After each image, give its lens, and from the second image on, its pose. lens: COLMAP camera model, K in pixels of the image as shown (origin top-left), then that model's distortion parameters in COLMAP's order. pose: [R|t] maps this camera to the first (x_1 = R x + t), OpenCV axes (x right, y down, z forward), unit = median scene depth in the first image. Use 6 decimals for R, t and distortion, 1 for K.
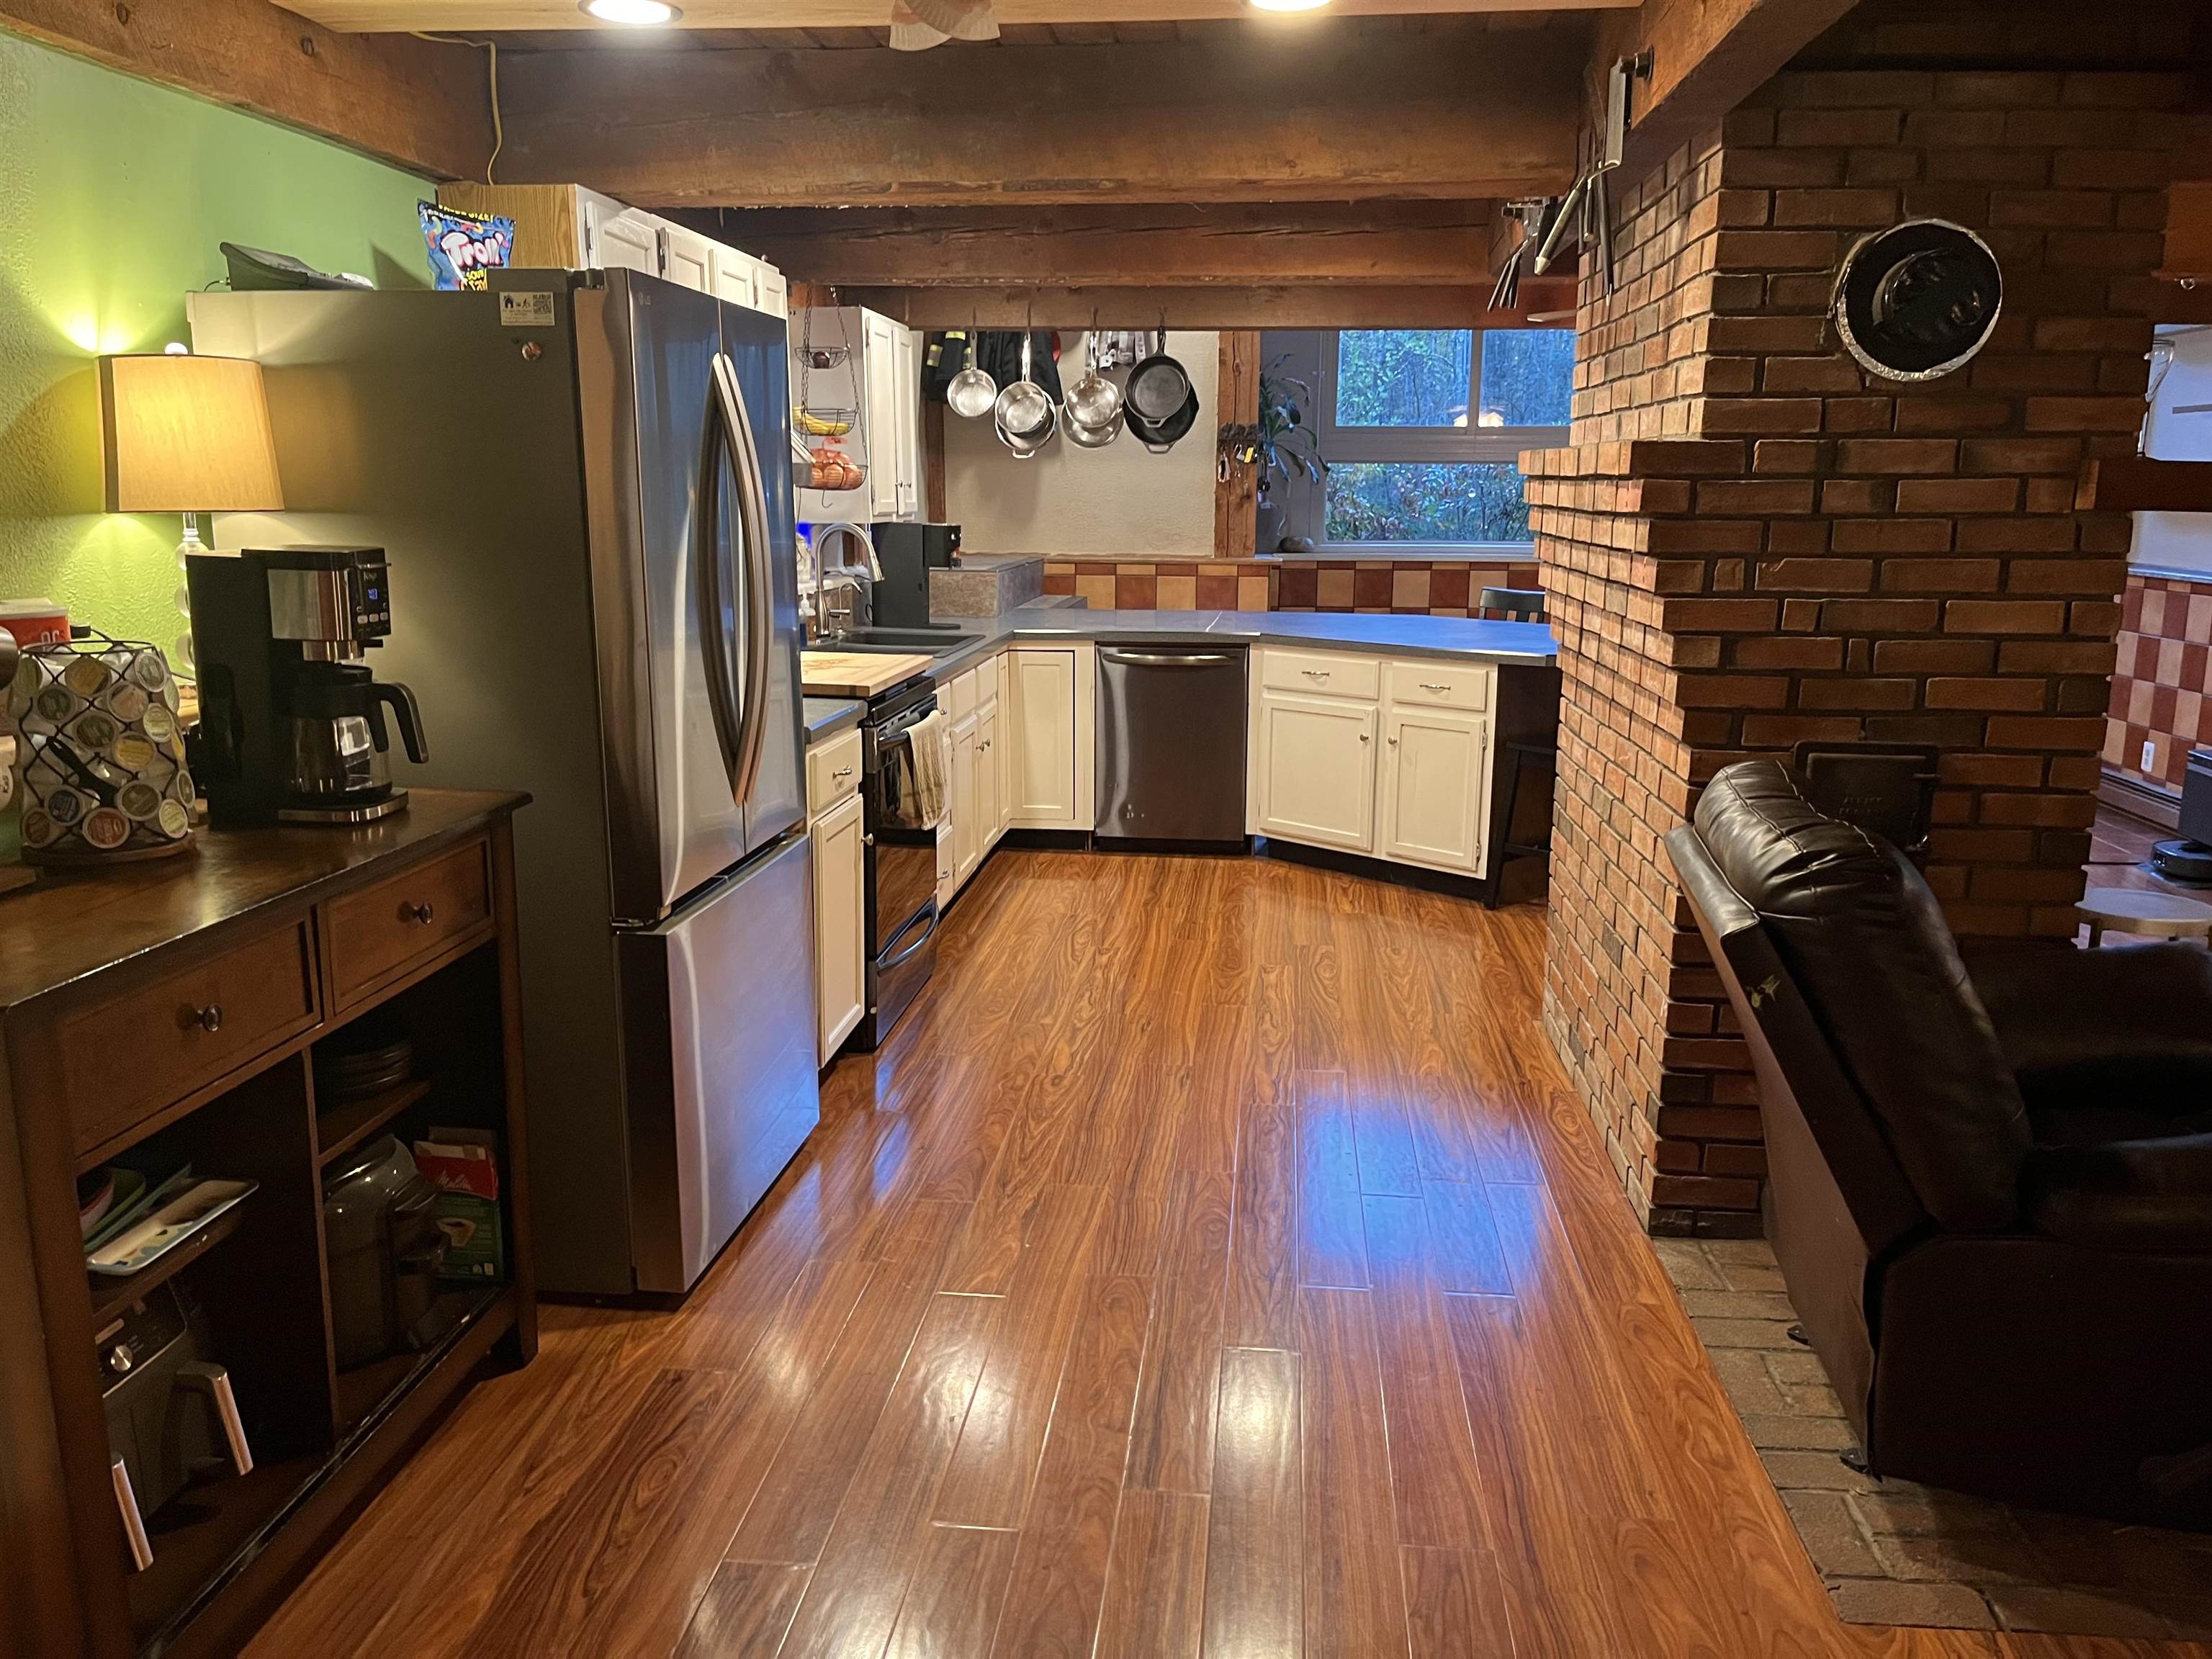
lens RADIAL K [[1693.2, 0, 1104.0], [0, 1693.2, 830.9], [0, 0, 1]] dist [0.012210, -0.024198]
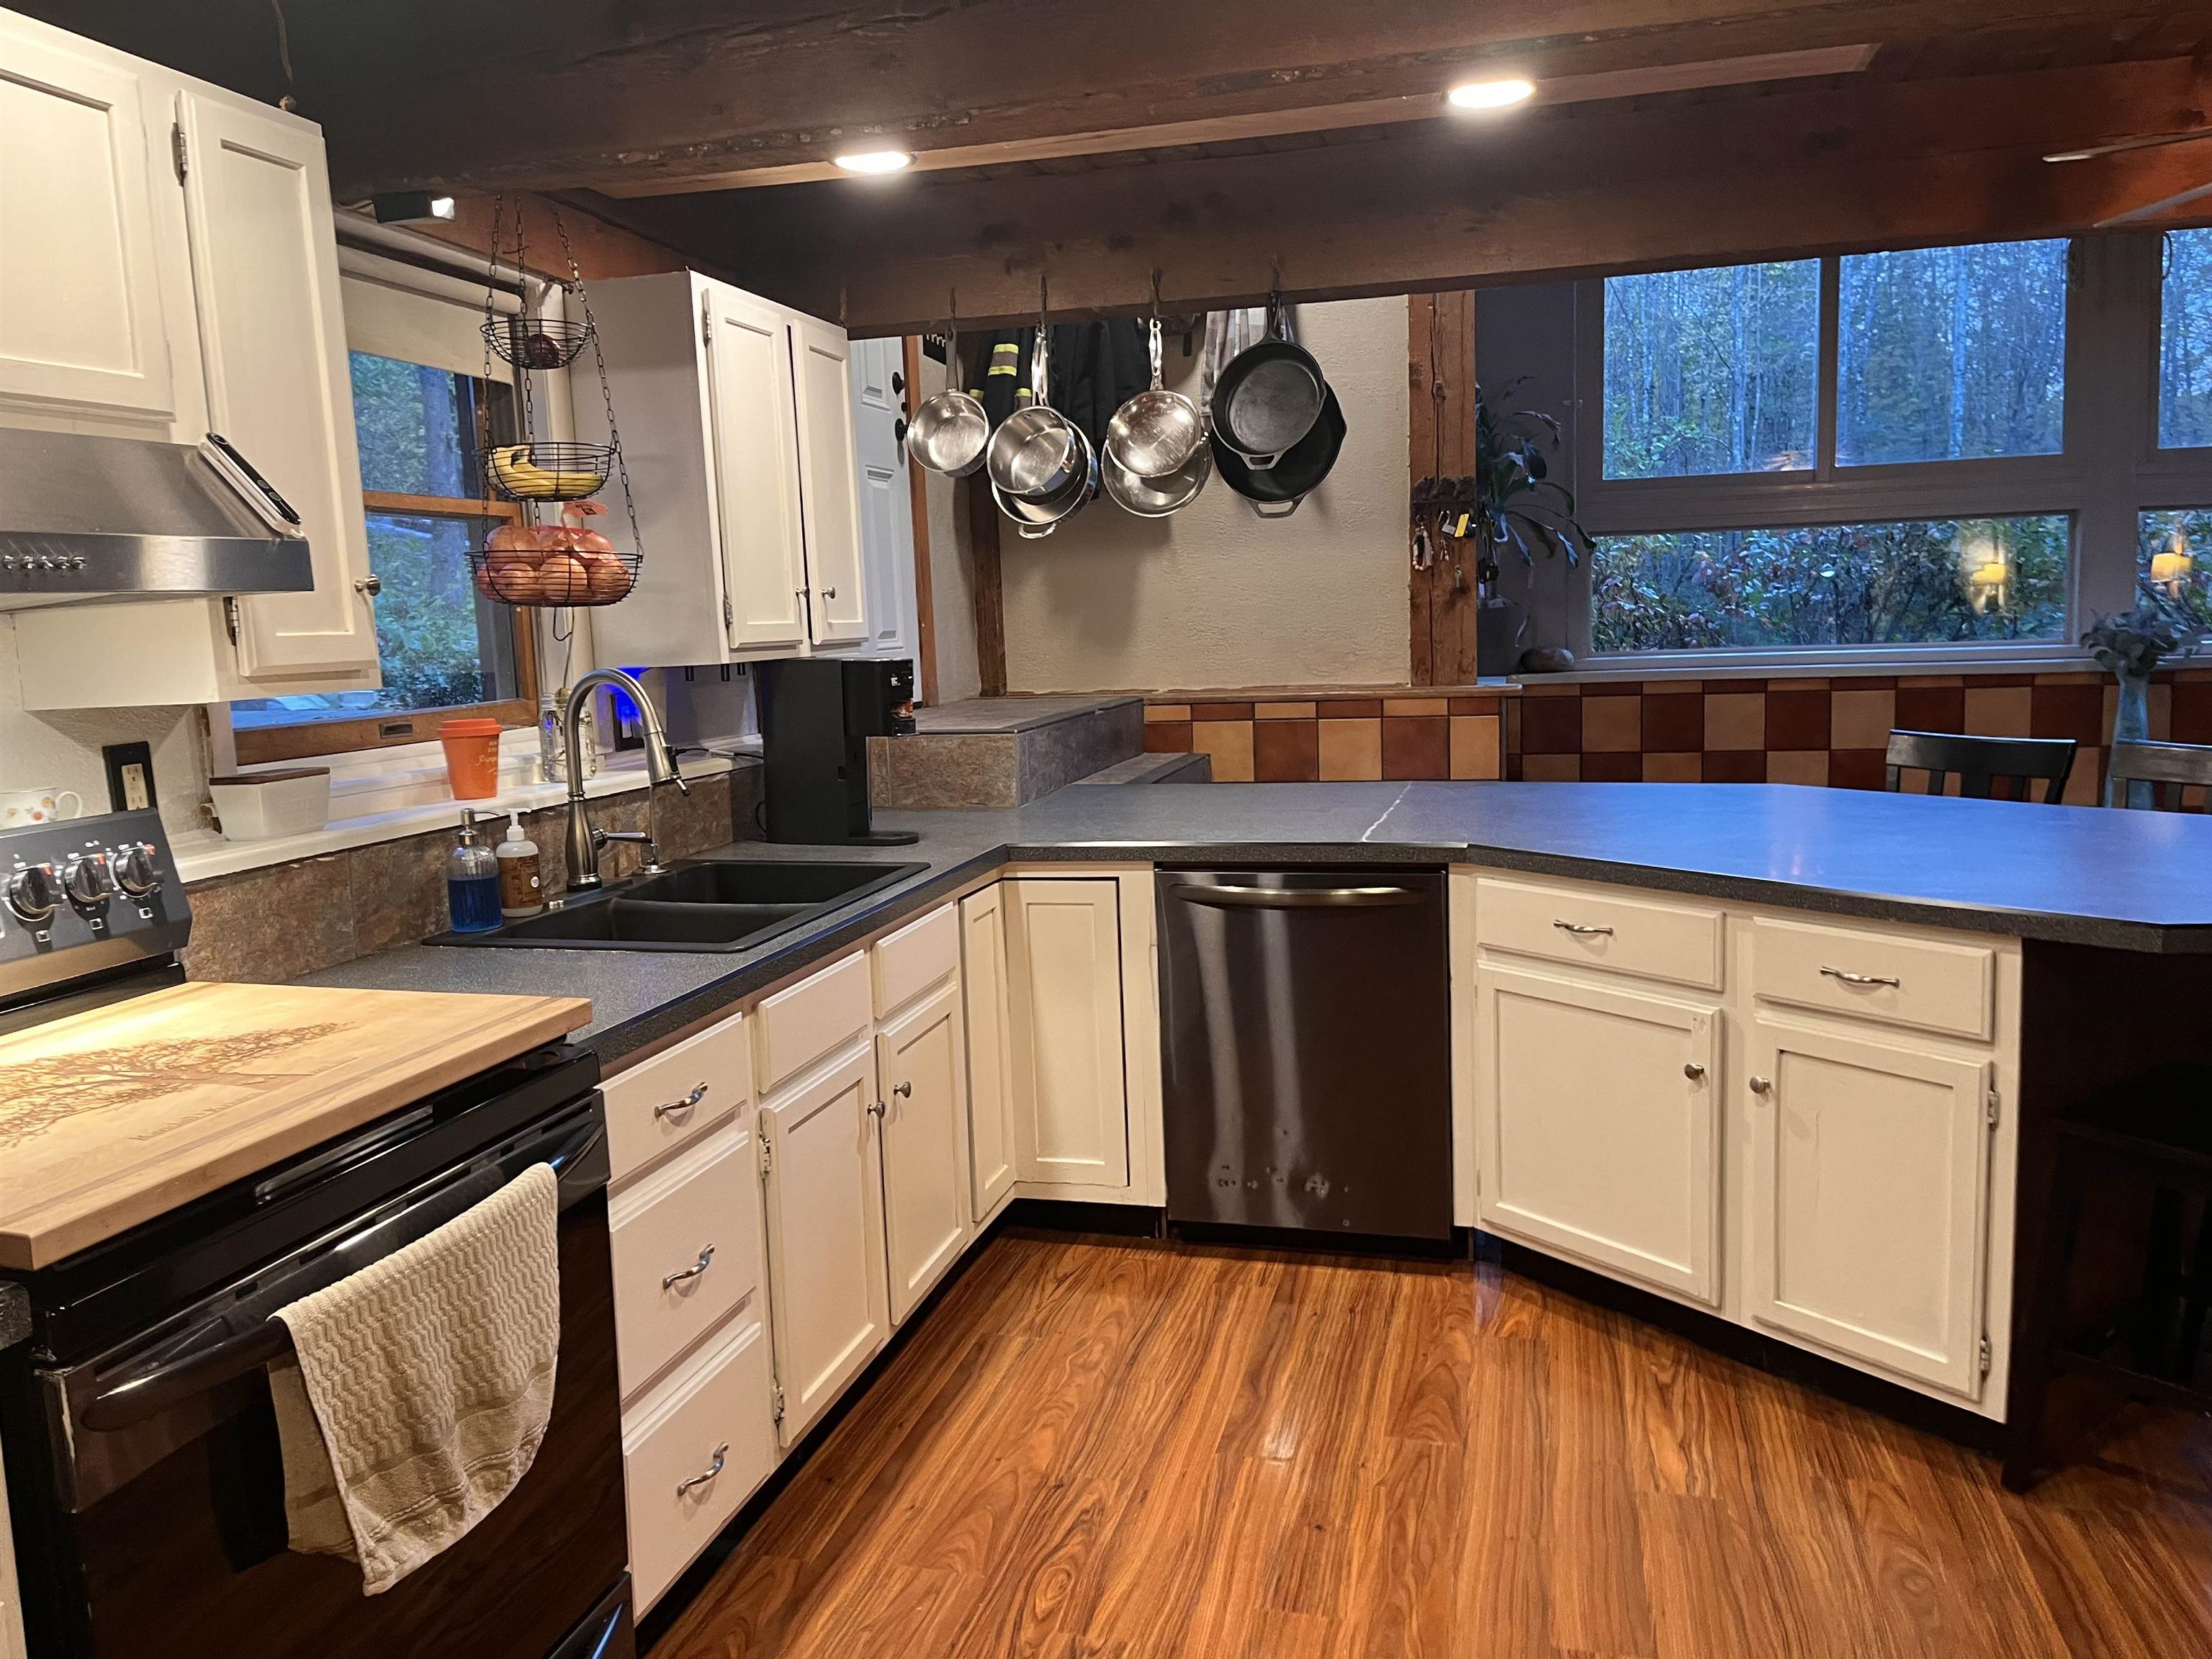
lens RADIAL K [[1693.2, 0, 1045.9], [0, 1693.2, 794.3], [0, 0, 1]] dist [0.012210, -0.024198]
pose [[0.982926, -0.022726, -0.182594, 0.057592], [0.006685, 0.996099, -0.087993, -0.083745], [0.183881, 0.085270, 0.979243, 0.449052]]
